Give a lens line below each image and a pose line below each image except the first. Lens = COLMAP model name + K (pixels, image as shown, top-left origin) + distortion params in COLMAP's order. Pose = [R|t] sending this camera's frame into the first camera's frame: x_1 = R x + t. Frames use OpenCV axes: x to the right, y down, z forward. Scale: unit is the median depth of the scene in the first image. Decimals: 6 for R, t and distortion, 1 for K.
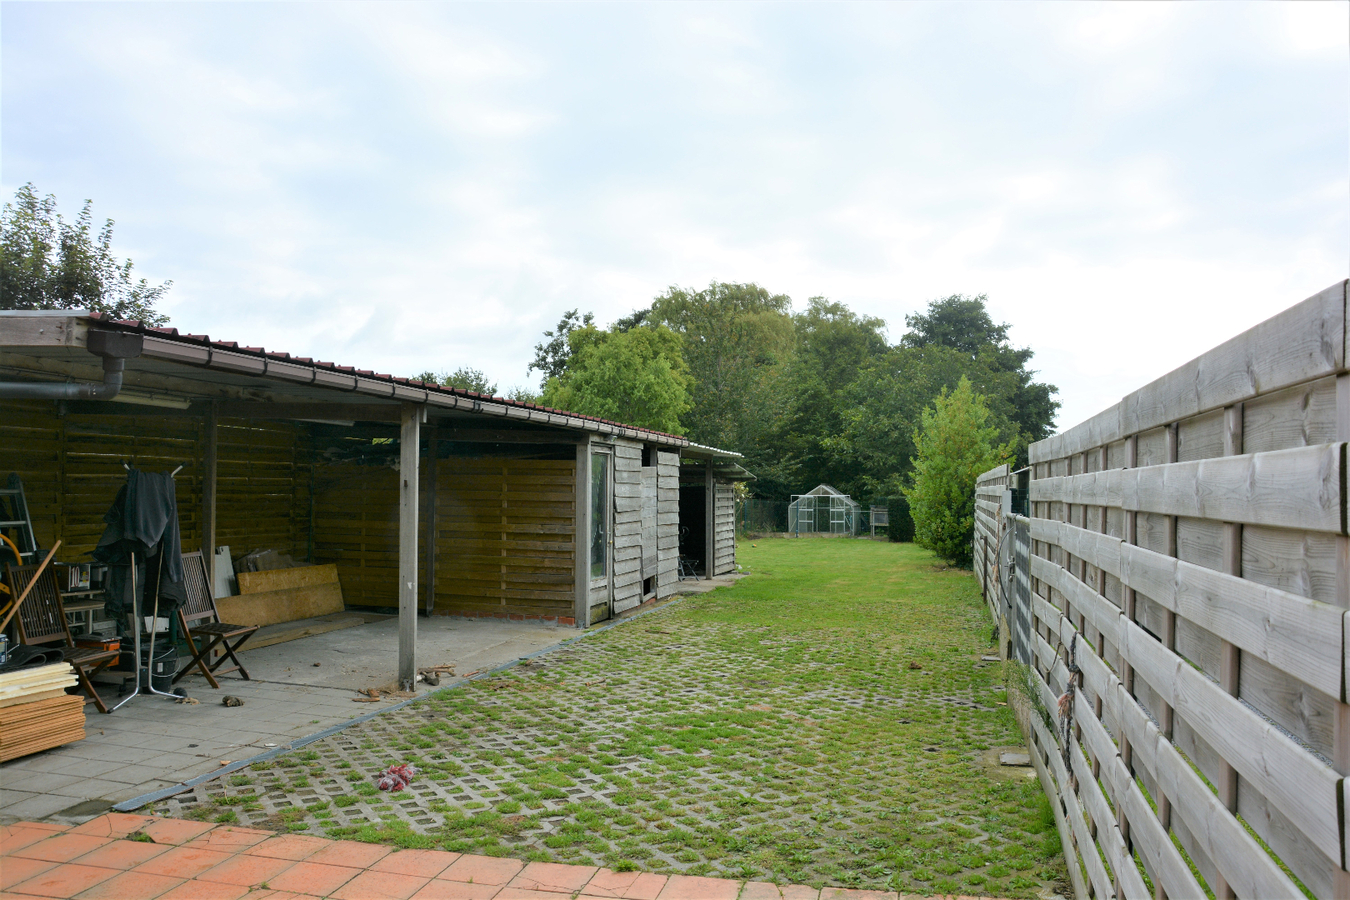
lens RADIAL K [[1064.5, 0, 675.6], [0, 1064.5, 483.0], [0, 0, 1]] dist [-0.117800, 0.002221]
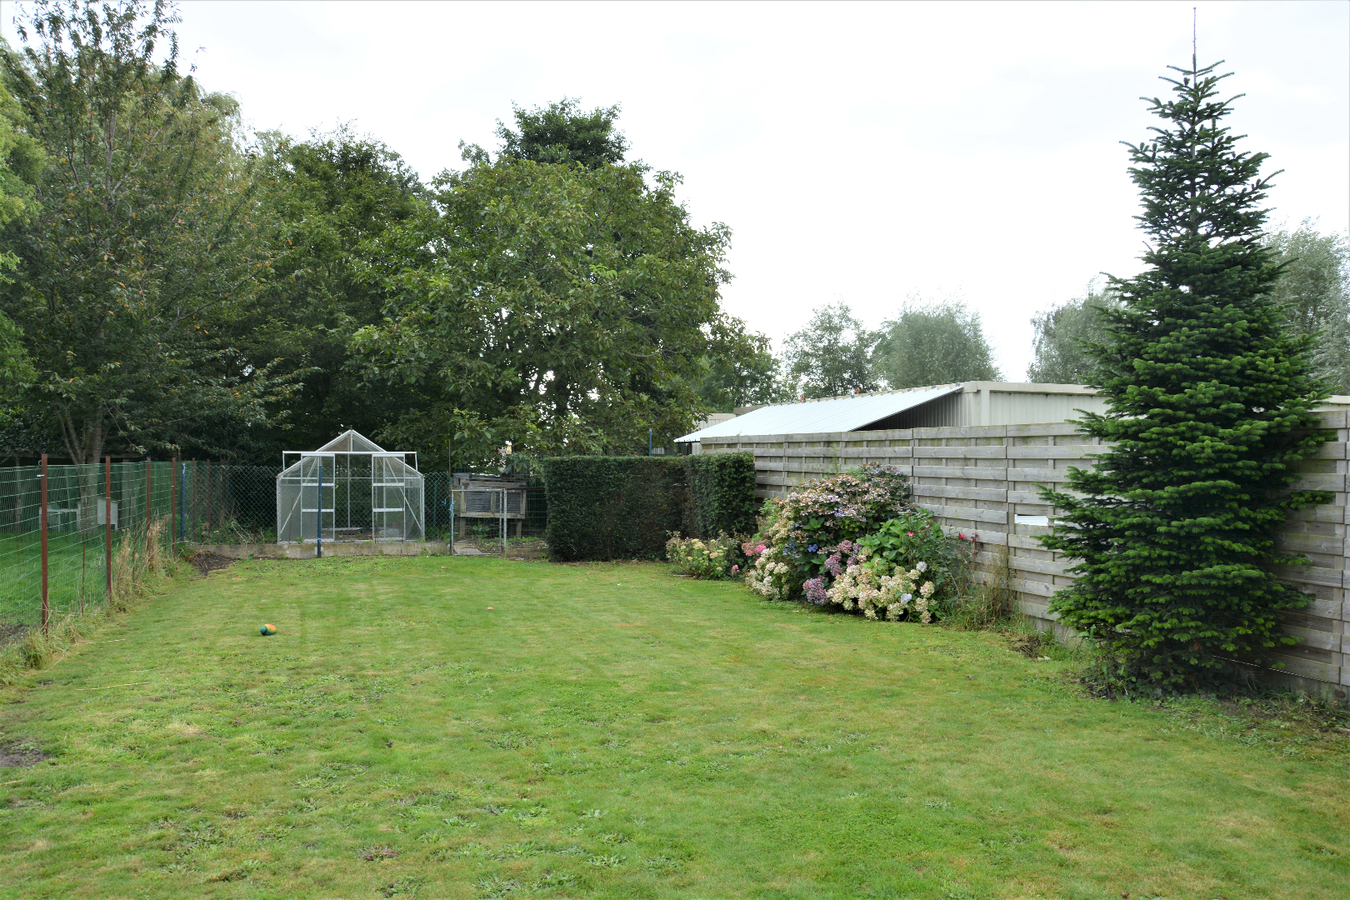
lens RADIAL K [[1064.5, 0, 675.6], [0, 1064.5, 483.0], [0, 0, 1]] dist [-0.117800, 0.002221]
pose [[0.840944, -0.009518, 0.541038, 0.011180], [-0.008874, 0.999468, 0.031375, 0.009234], [-0.541049, -0.031186, 0.840413, 0.546620]]
